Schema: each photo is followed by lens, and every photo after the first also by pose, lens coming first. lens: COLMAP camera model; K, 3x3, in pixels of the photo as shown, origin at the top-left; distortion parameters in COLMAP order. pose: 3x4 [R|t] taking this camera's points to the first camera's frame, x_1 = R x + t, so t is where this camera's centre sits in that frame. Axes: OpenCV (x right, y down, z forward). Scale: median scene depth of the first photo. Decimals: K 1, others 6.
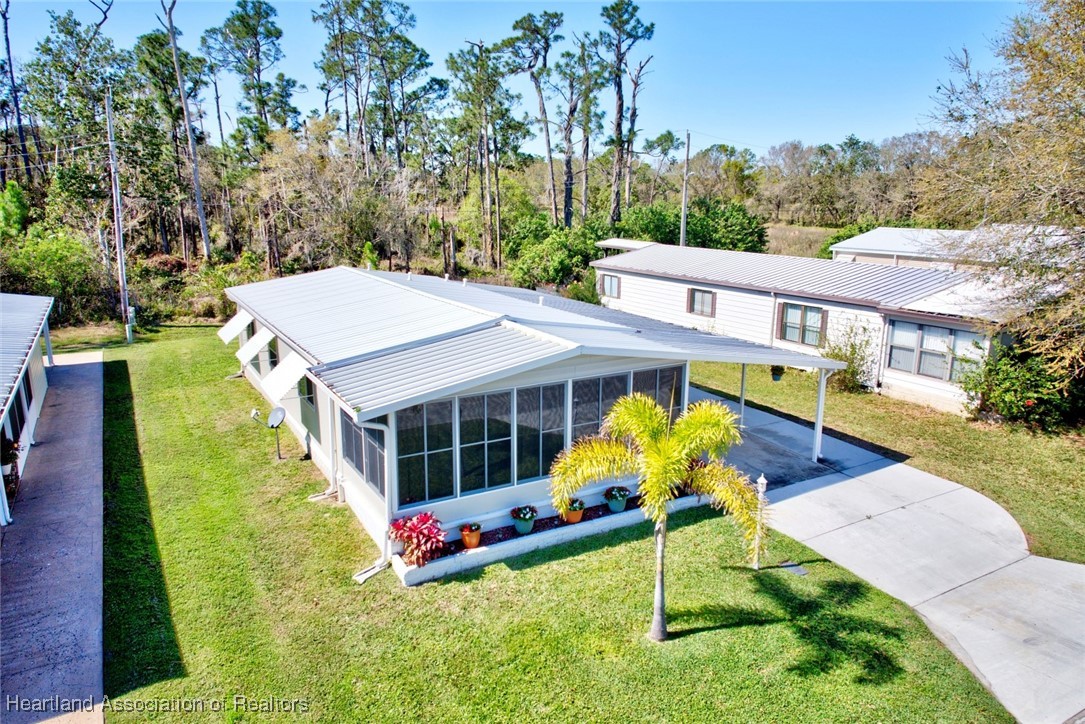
lens RADIAL K [[723.5, 0, 542.5], [0, 723.5, 362.0], [0, 0, 1]] dist [0.066495, -0.036282]
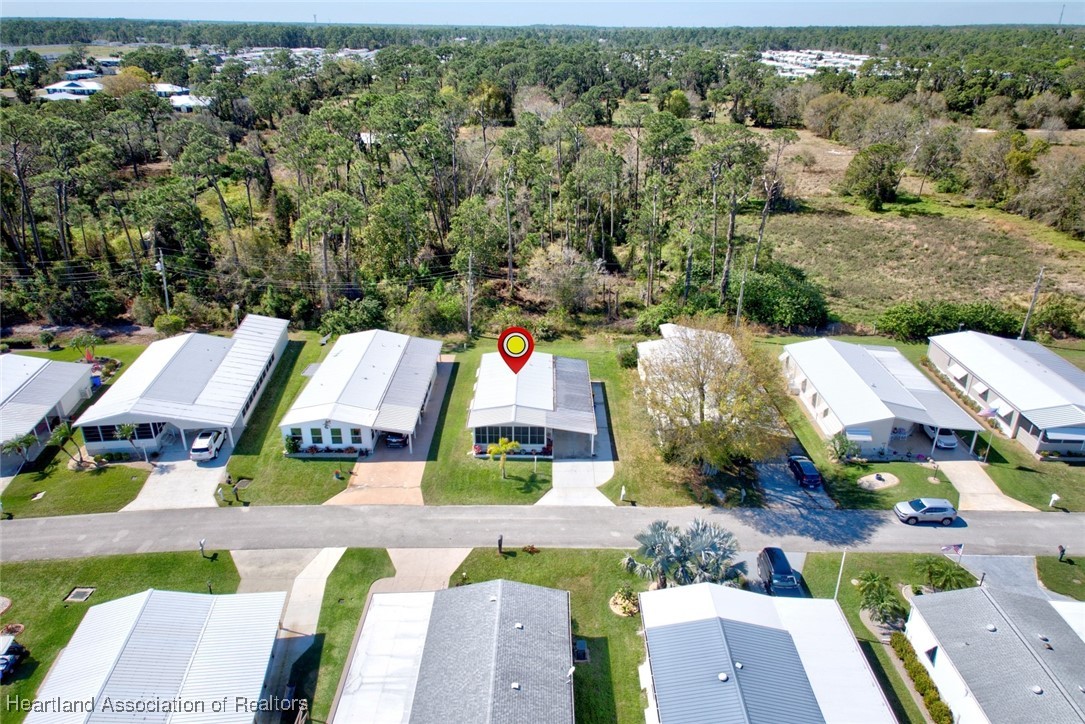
lens RADIAL K [[723.5, 0, 542.5], [0, 723.5, 362.0], [0, 0, 1]] dist [0.066495, -0.036282]
pose [[0.860990, 0.211729, -0.462458, 1.466522], [-0.115274, 0.966808, 0.228024, -0.944619], [0.495387, -0.143018, 0.856818, -1.852154]]
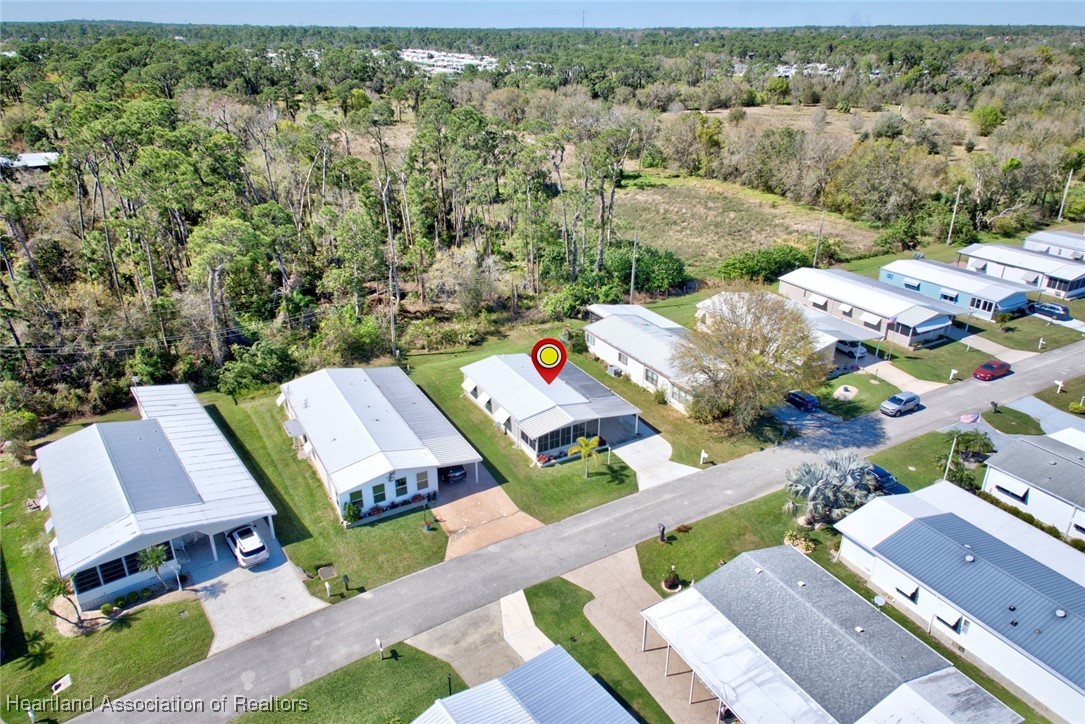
lens RADIAL K [[723.5, 0, 542.5], [0, 723.5, 362.0], [0, 0, 1]] dist [0.066495, -0.036282]
pose [[0.999926, 0.001827, -0.012055, -0.061879], [0.000626, 0.979719, 0.200374, -0.832050], [0.012177, -0.200367, 0.979645, -2.219175]]
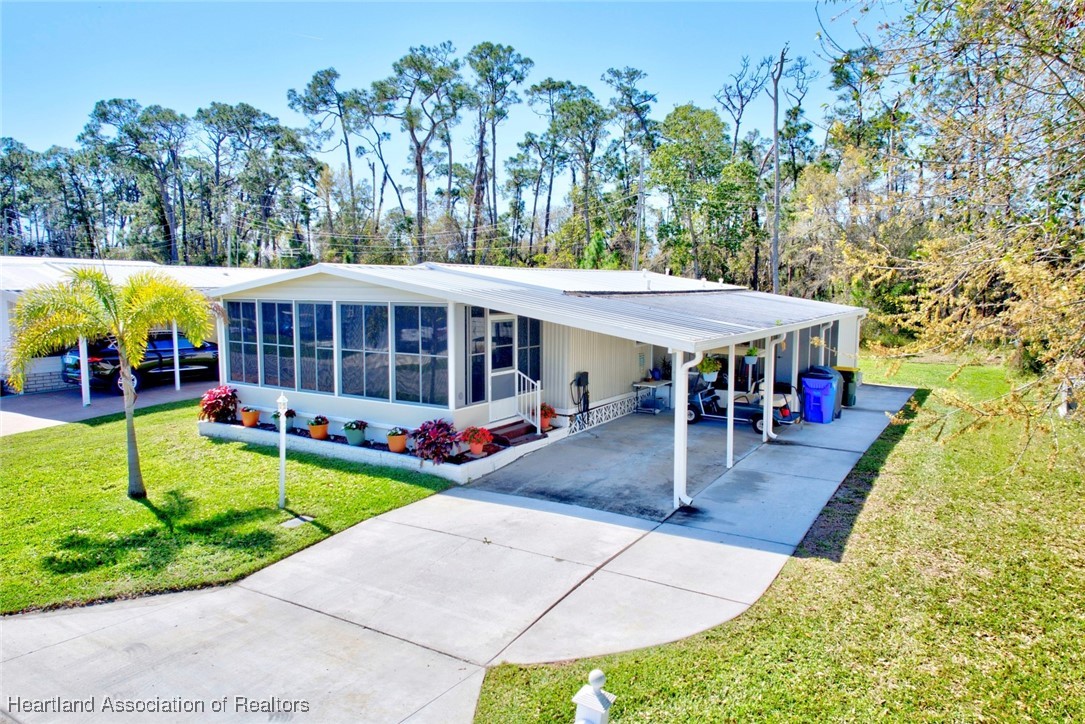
lens RADIAL K [[723.5, 0, 542.5], [0, 723.5, 362.0], [0, 0, 1]] dist [0.066495, -0.036282]
pose [[0.463439, 0.088742, -0.881674, 0.700858], [-0.197404, 0.980309, -0.005093, 0.035201], [0.863861, 0.176406, 0.471832, 0.491400]]
